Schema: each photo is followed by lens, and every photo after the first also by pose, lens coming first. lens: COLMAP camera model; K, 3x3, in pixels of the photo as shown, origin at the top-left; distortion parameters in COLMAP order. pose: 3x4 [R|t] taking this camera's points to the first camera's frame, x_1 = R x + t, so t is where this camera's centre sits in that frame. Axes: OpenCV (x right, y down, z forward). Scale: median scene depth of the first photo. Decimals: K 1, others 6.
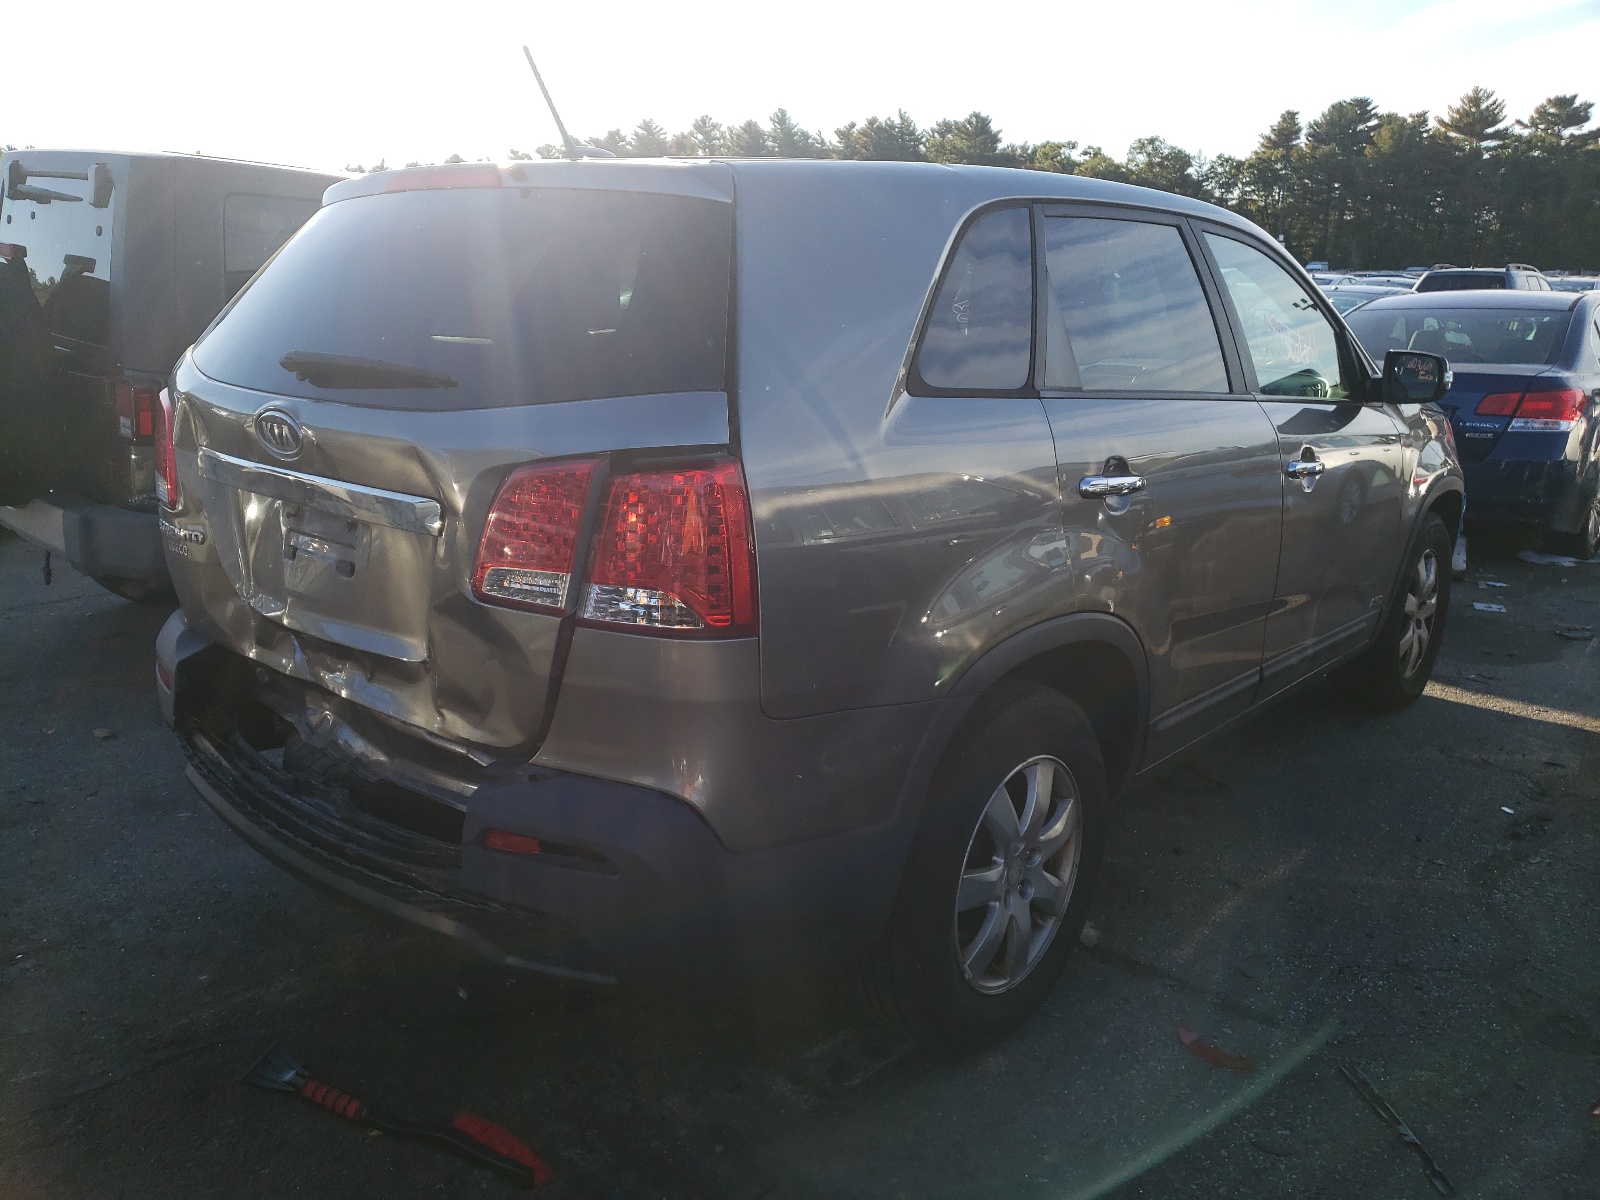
lens RADIAL K [[1220.2, 0, 800.0], [0, 1220.2, 600.0], [0, 0, 1]] dist [0.006698, 0.001929]
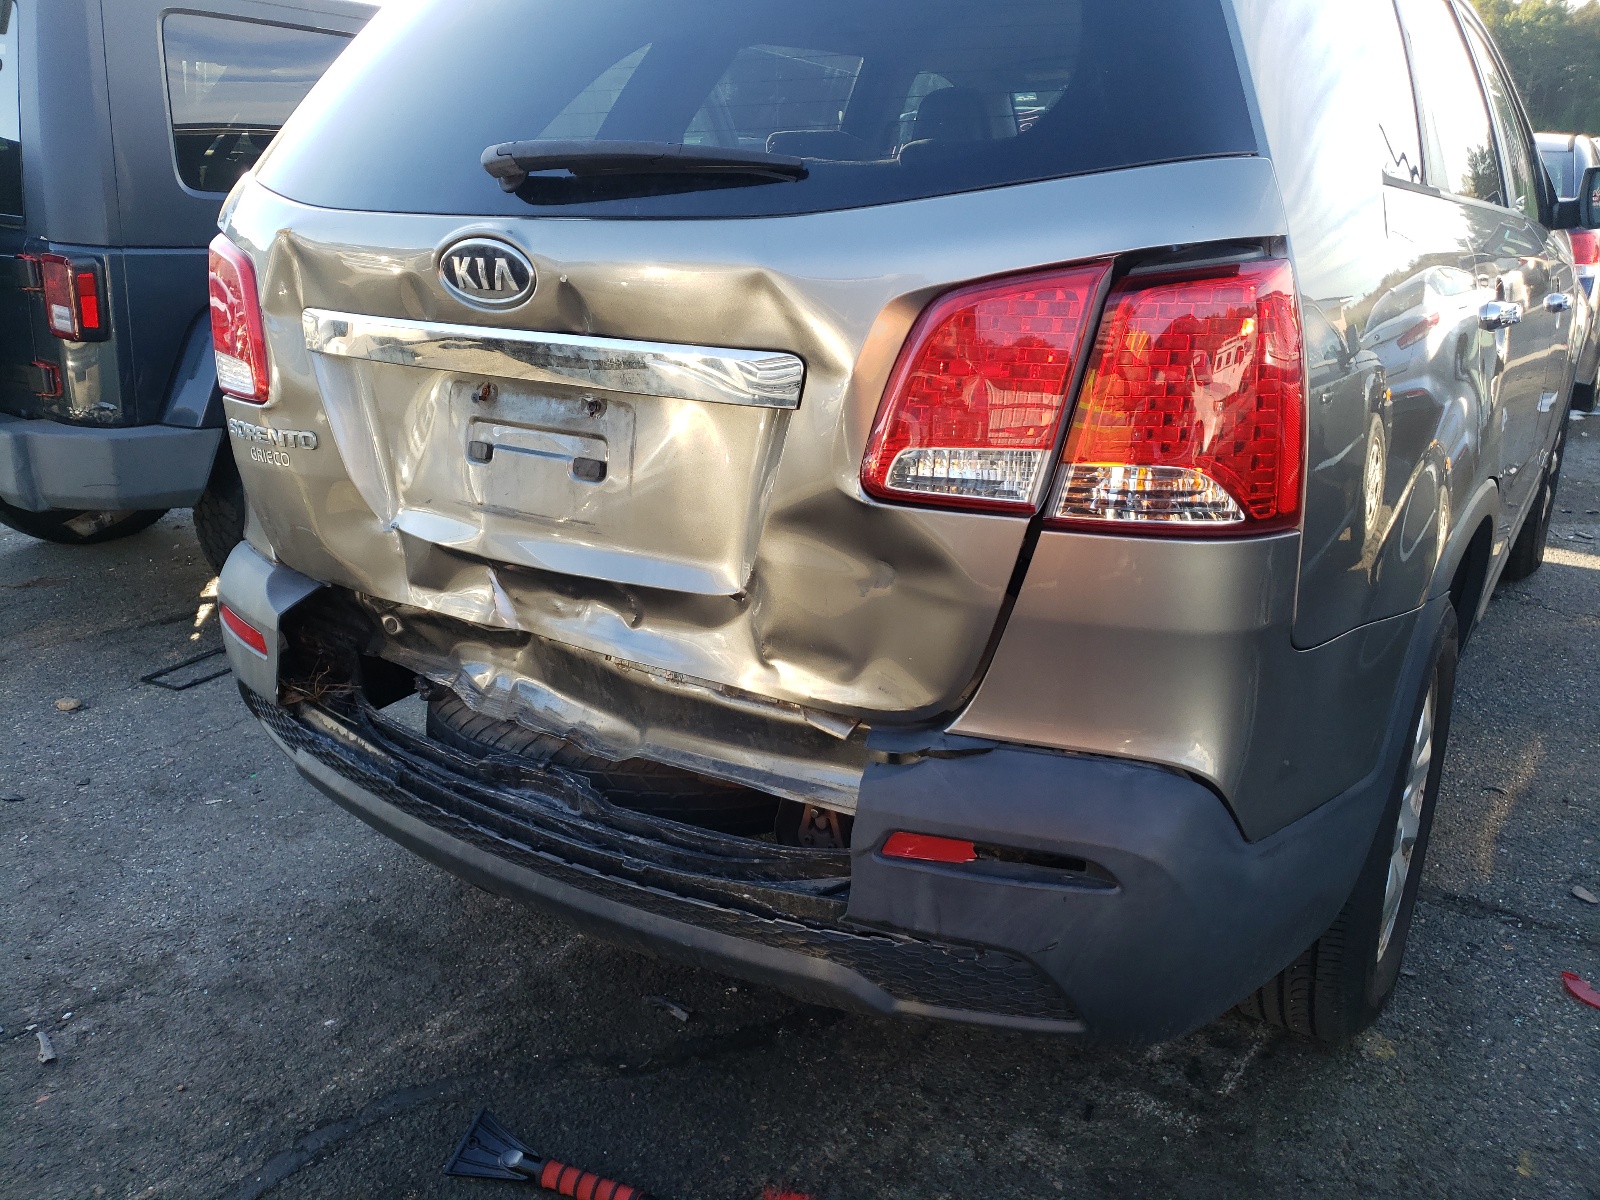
lens RADIAL K [[1234.1, 0, 800.0], [0, 1234.1, 600.0], [0, 0, 1]] dist [0.047458, -0.049356]
pose [[0.993873, -0.060801, 0.092306, -0.303990], [0.053228, 0.995177, 0.082404, -0.002822], [-0.096871, -0.076986, 0.992315, 0.265891]]
